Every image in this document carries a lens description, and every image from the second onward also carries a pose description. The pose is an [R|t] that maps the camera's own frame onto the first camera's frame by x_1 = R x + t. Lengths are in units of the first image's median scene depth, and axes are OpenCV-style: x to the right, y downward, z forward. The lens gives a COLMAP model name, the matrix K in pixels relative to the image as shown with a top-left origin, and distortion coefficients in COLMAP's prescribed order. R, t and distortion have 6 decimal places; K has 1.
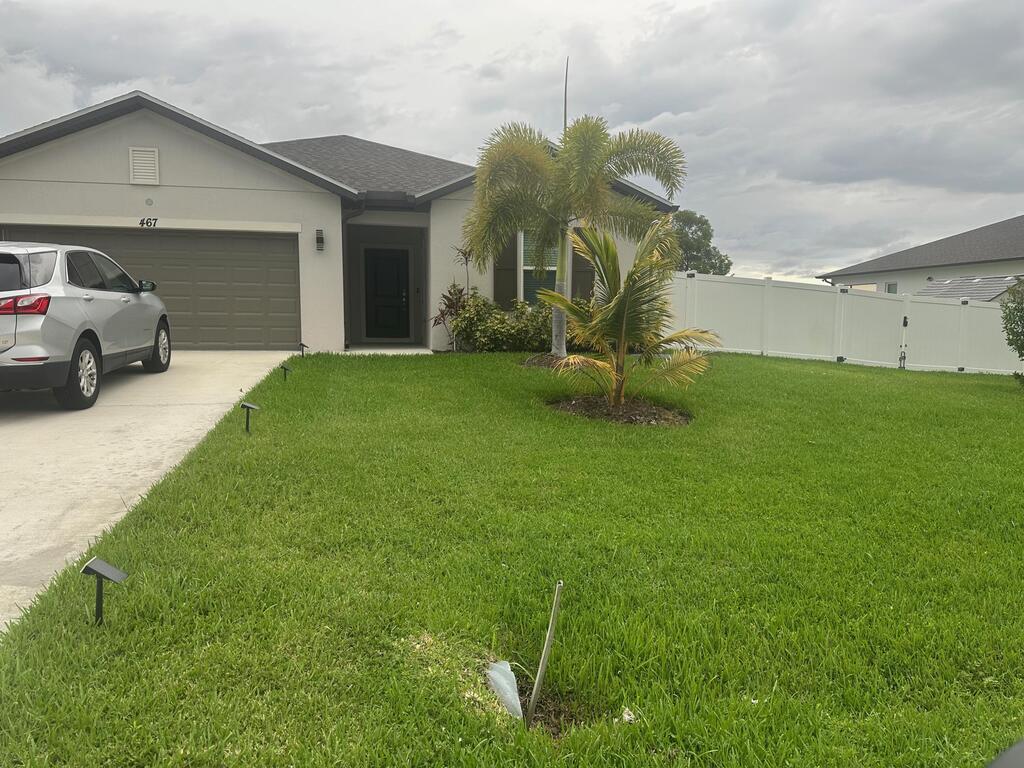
lens RADIAL K [[726.9, 0, 539.9], [0, 726.9, 412.8], [0, 0, 1]] dist [0.061668, -0.129335]
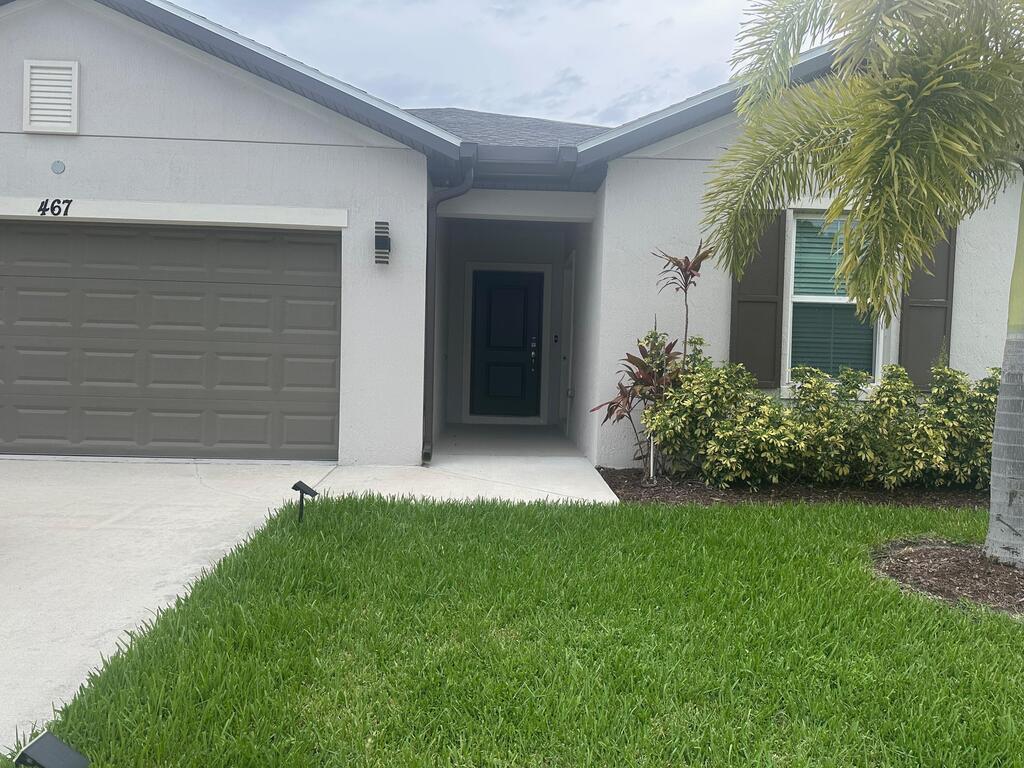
lens RADIAL K [[735.7, 0, 512.0], [0, 735.7, 384.0], [0, 0, 1]] dist [0.061168, -0.091305]
pose [[0.981981, 0.022884, -0.187590, -0.118211], [-0.040783, 0.994912, -0.092119, -0.098121], [0.184528, 0.098109, 0.977918, 0.533491]]
